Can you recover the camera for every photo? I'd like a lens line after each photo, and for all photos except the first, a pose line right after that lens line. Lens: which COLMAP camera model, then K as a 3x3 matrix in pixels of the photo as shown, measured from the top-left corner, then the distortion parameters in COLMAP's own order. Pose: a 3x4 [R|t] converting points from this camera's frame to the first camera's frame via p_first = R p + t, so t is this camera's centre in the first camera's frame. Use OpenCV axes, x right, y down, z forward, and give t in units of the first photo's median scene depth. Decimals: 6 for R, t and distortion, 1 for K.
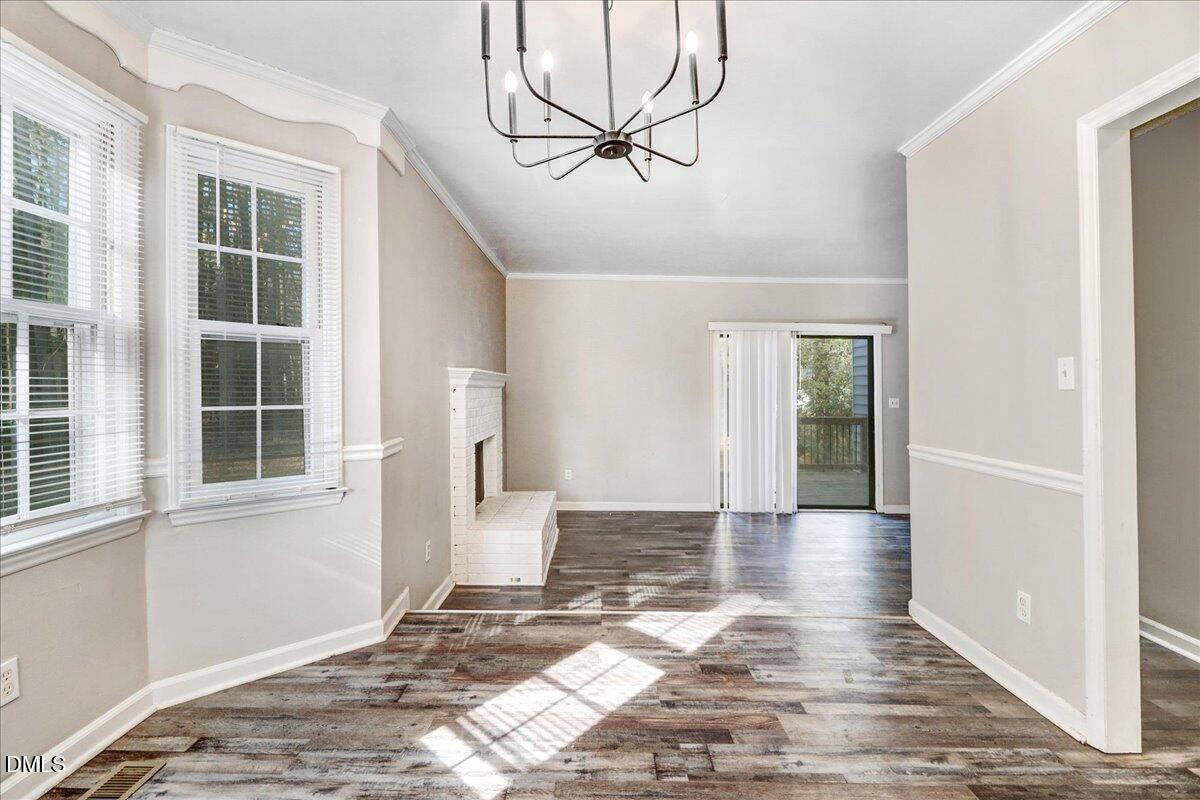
lens RADIAL K [[563.3, 0, 584.3], [0, 563.3, 381.9], [0, 0, 1]] dist [0.014168, -0.012863]
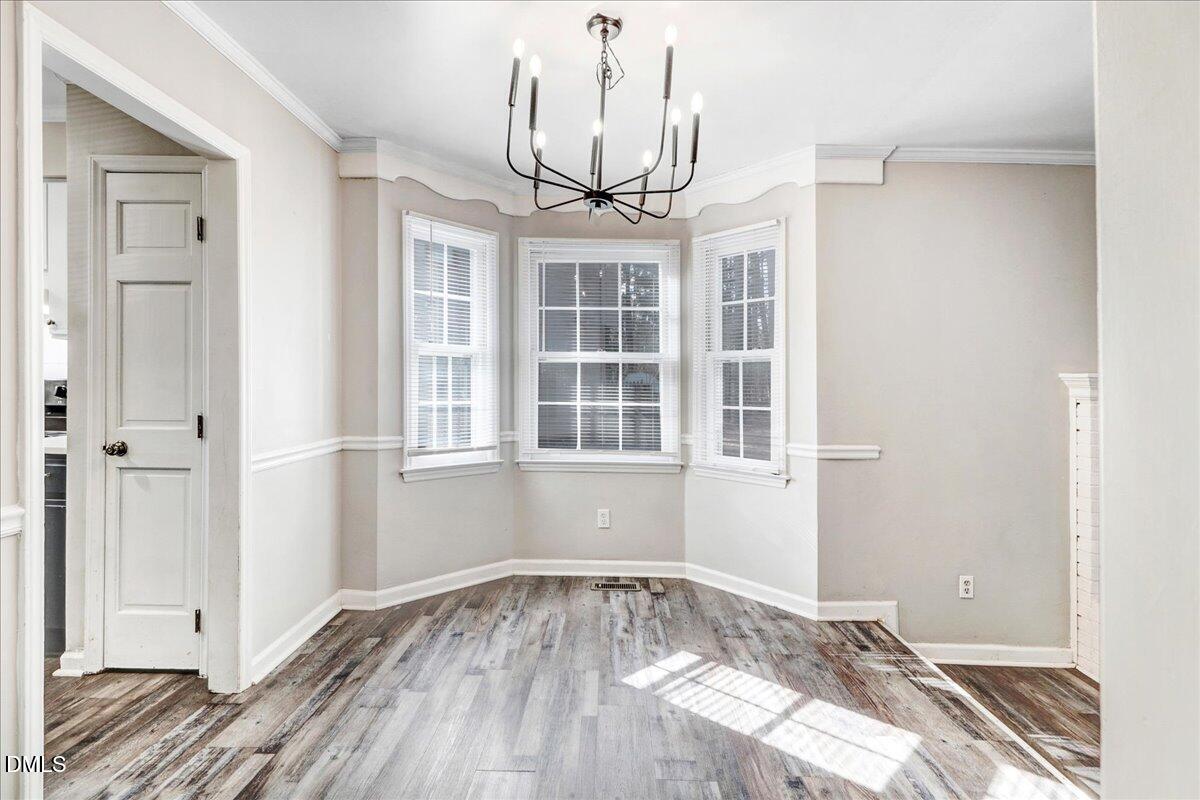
lens RADIAL K [[563.3, 0, 610.8], [0, 563.3, 395.3], [0, 0, 1]] dist [0.014168, -0.012863]
pose [[0.025228, 0.006965, -0.999657, 0.849916], [-0.010370, 0.999924, 0.006705, 0.007044], [0.999628, 0.010197, 0.025298, 0.630019]]
